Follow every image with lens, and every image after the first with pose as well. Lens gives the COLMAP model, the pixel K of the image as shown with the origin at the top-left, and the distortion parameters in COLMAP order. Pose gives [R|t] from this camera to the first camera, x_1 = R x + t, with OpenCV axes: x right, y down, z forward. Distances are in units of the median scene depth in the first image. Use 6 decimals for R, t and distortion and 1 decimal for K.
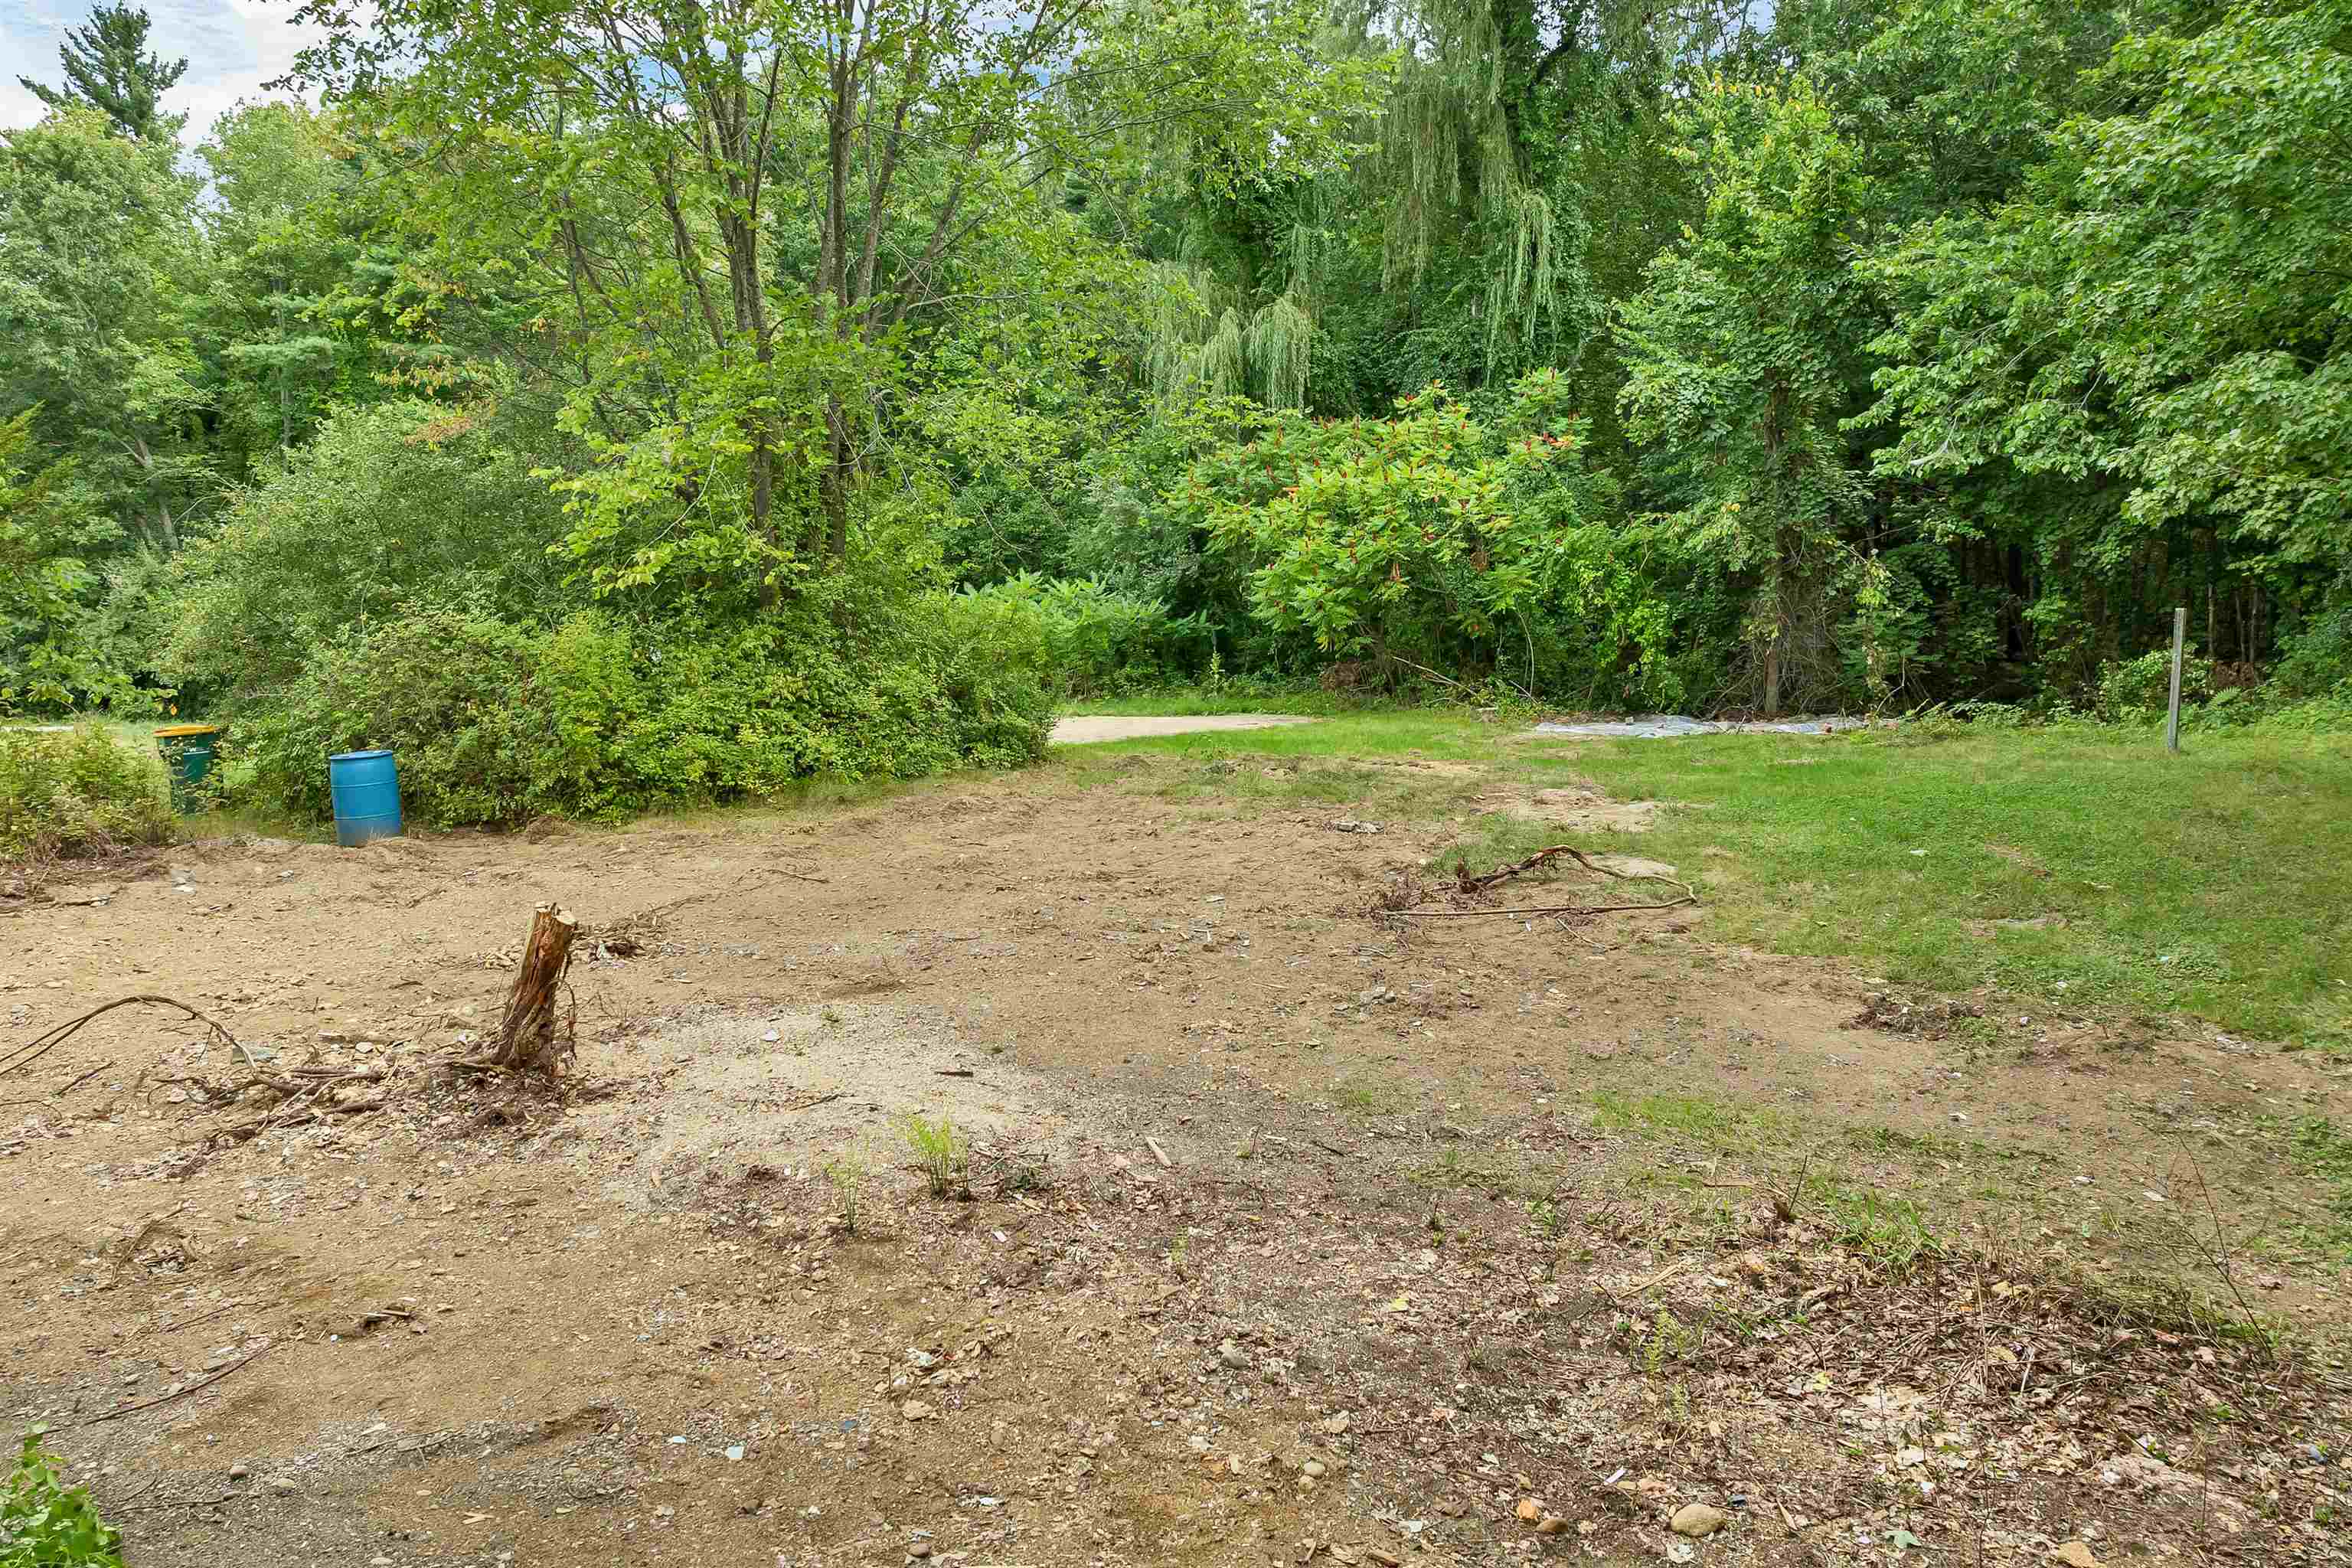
lens RADIAL K [[1653.4, 0, 1185.1], [0, 1653.4, 785.7], [0, 0, 1]] dist [-0.035422, -0.009190]
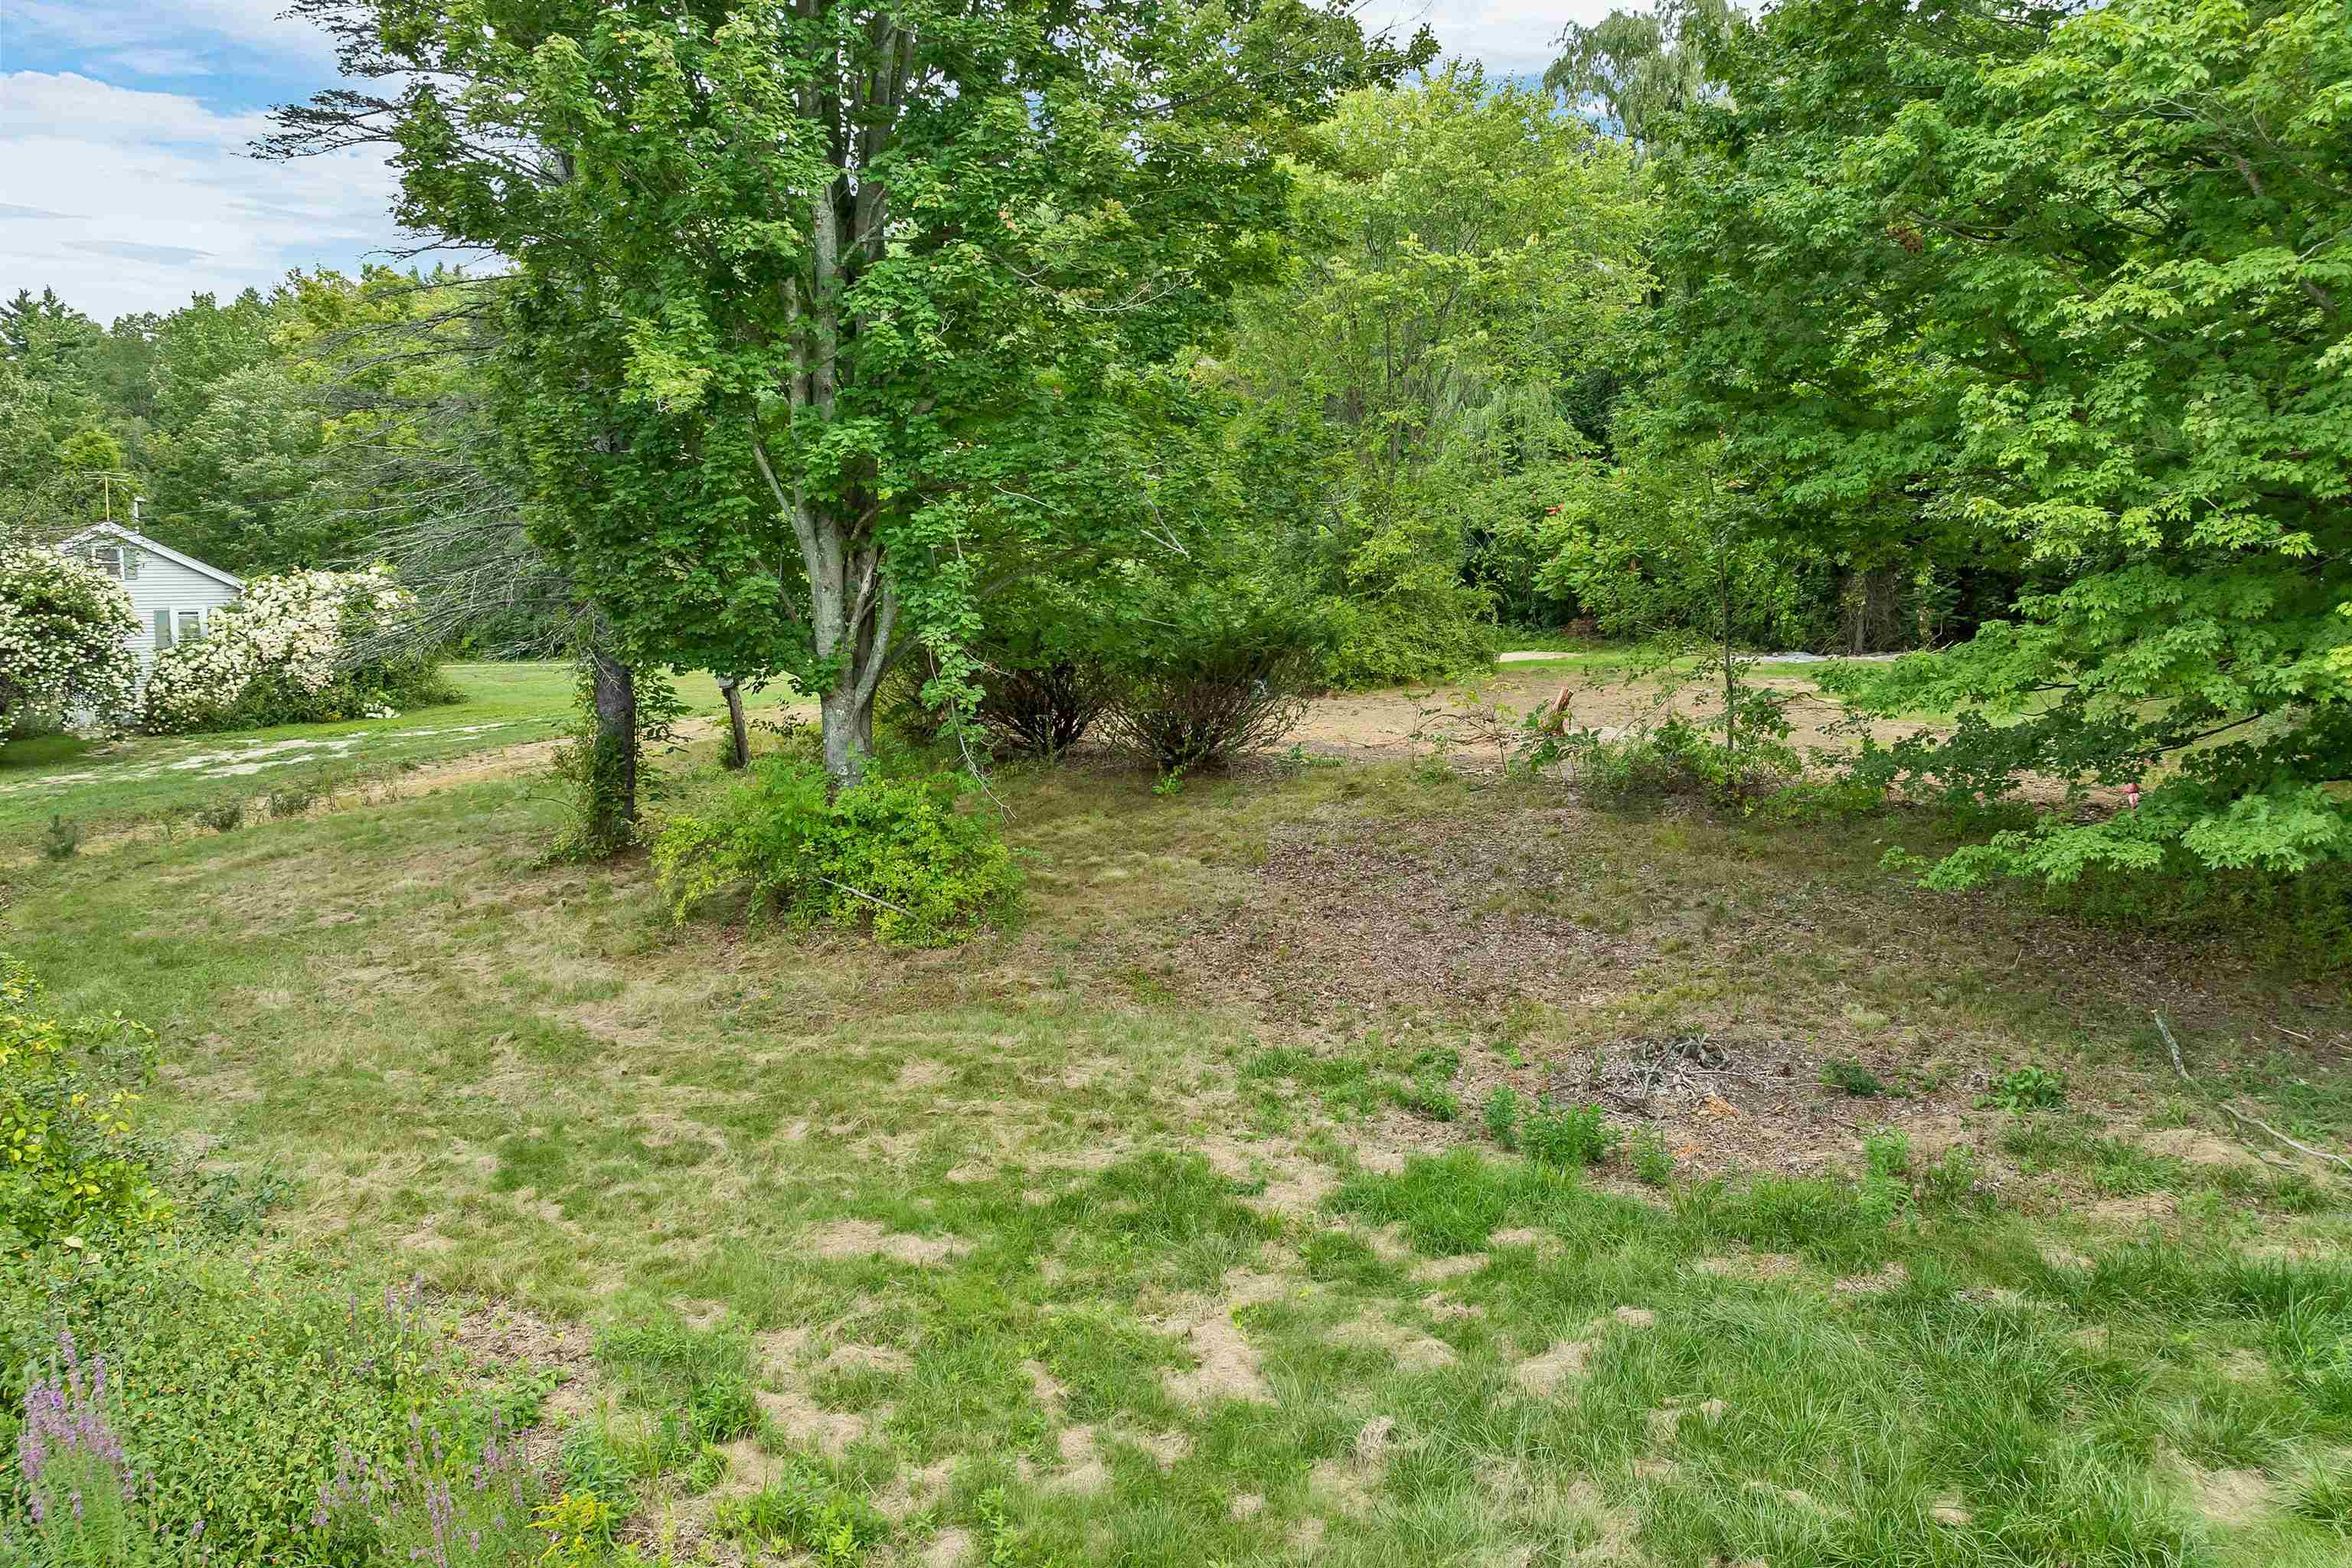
lens RADIAL K [[1653.4, 0, 1175.5], [0, 1653.4, 785.8], [0, 0, 1]] dist [-0.035422, -0.009190]
pose [[0.999480, 0.003645, -0.032025, -0.270060], [-0.002677, 0.999541, 0.030189, 0.042486], [0.032120, -0.030088, 0.999031, -0.655115]]
